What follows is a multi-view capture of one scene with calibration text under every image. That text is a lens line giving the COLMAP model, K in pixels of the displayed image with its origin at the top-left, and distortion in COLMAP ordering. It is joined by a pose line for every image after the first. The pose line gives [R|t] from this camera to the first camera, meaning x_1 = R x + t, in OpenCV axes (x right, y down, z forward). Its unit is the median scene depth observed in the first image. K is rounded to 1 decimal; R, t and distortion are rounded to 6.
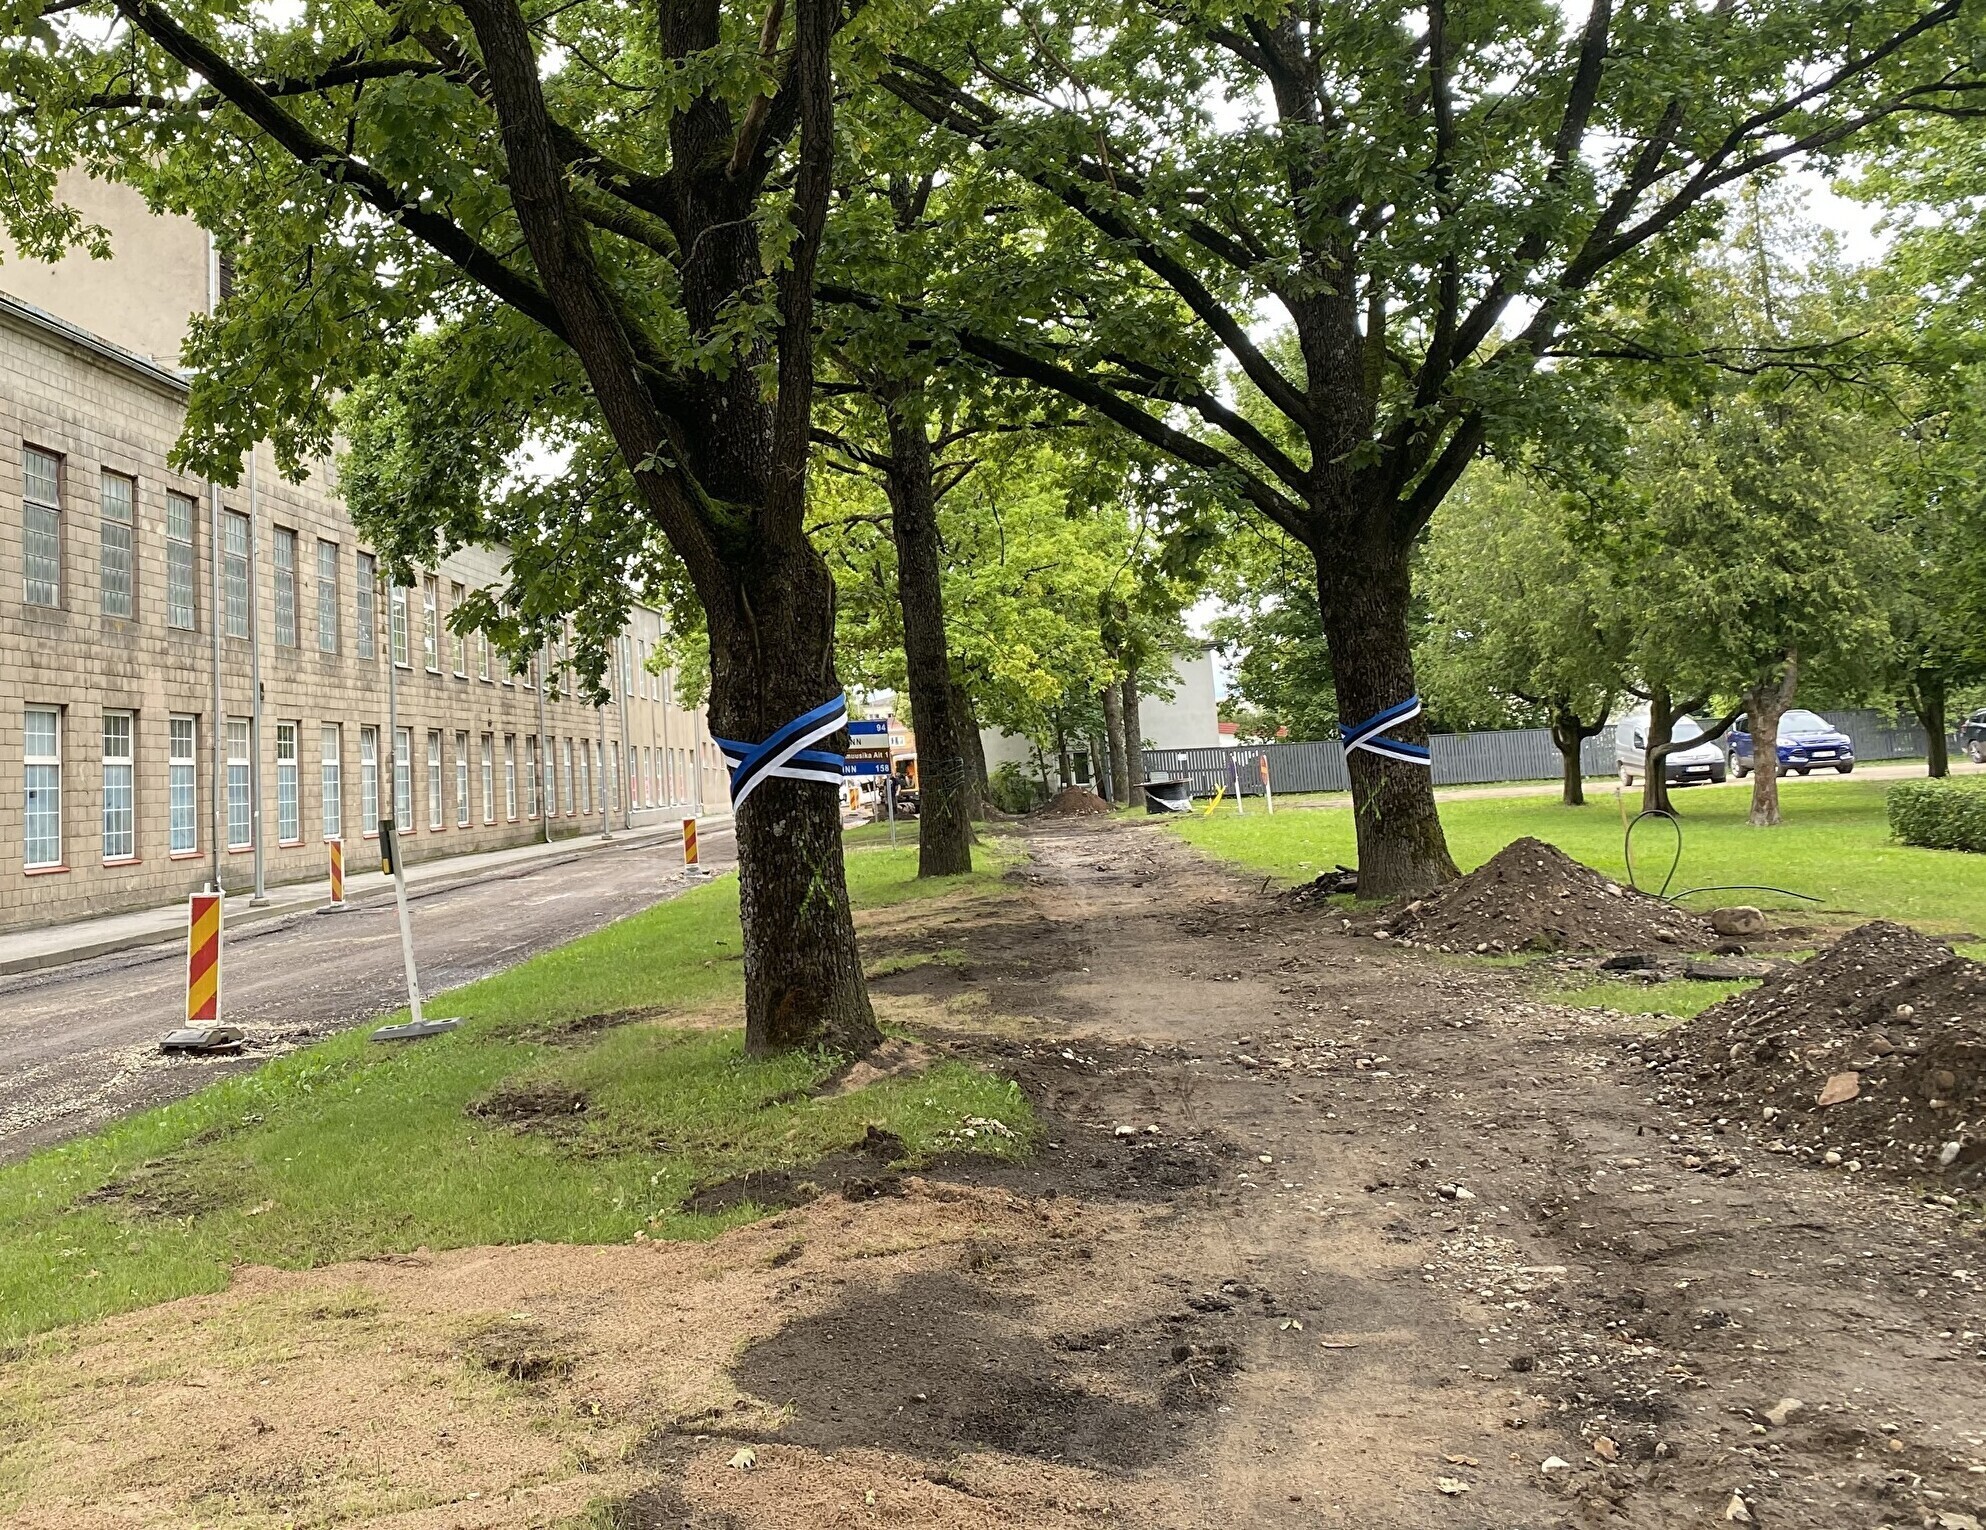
lens RADIAL K [[2051.2, 0, 992.5], [0, 2051.2, 768.8], [0, 0, 1]] dist [-0.079748, 0.000000]
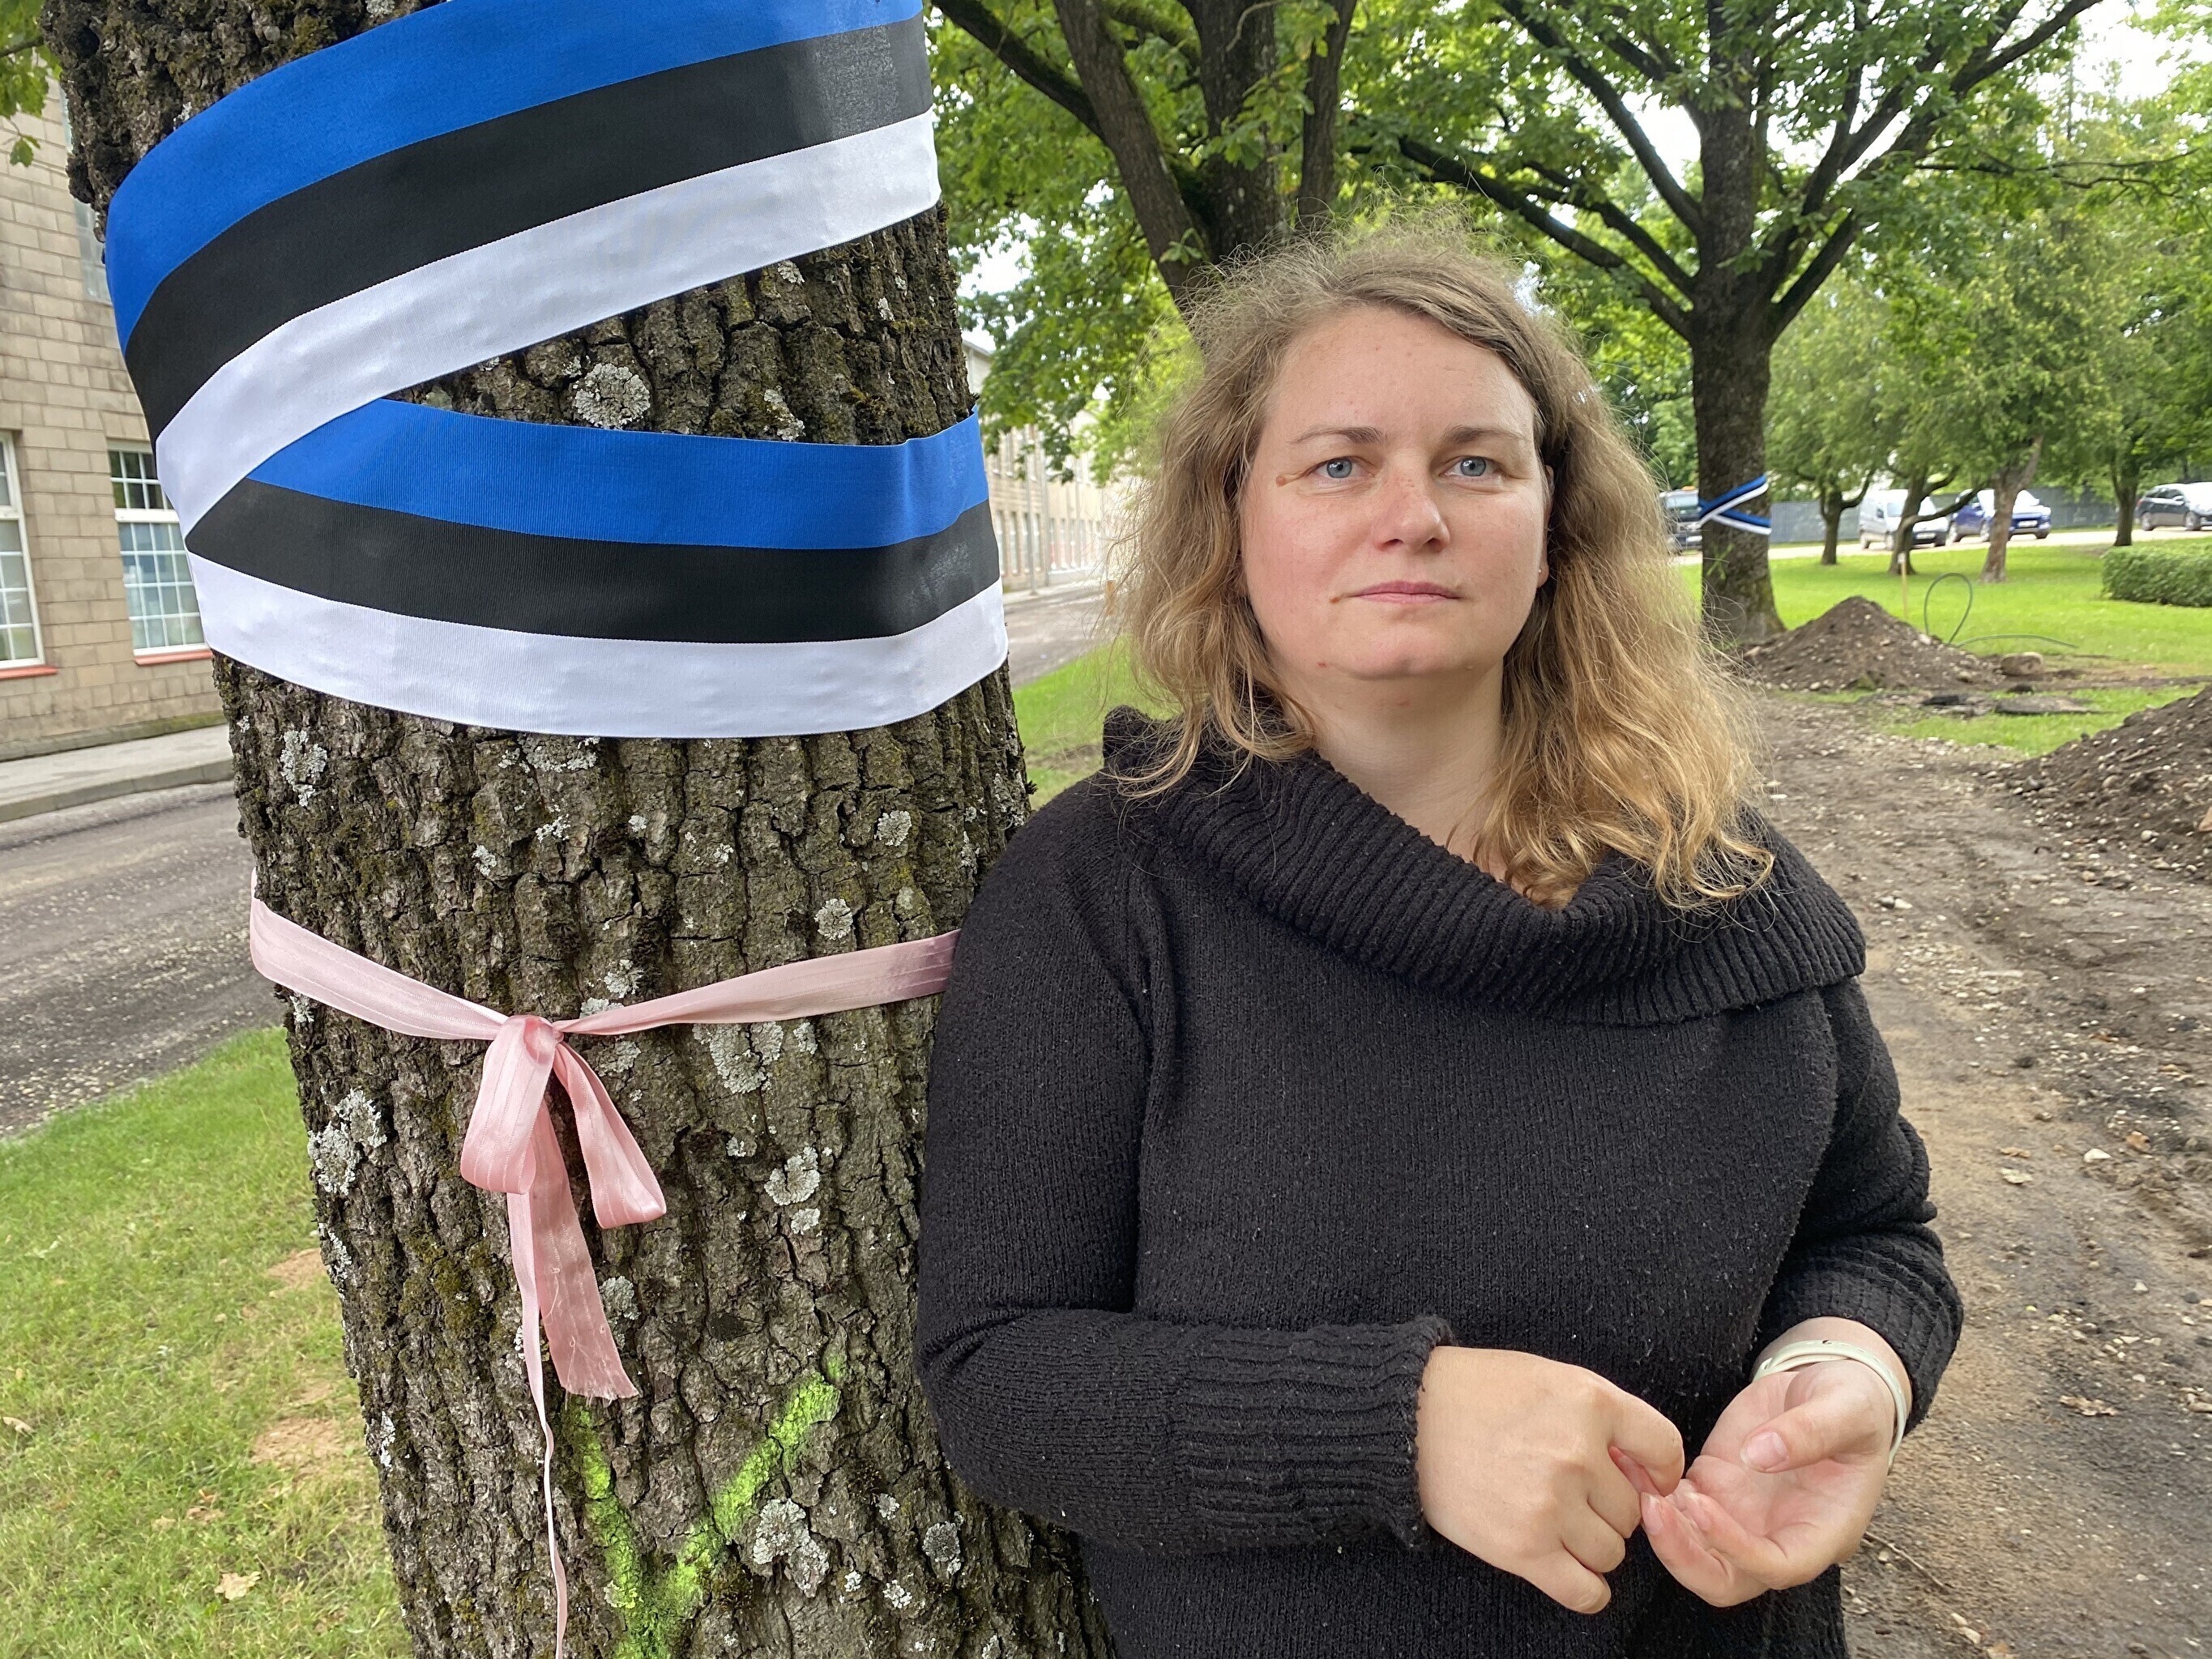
lens RADIAL K [[1304.3, 0, 1106.4], [0, 1304.3, 831.3], [0, 0, 1]] dist [-0.027182, 0.001508]
pose [[0.997543, -0.021576, 0.066656, -0.235651], [0.005452, 0.972421, 0.233167, -0.011653], [-0.069848, -0.232230, 0.970150, 0.246758]]
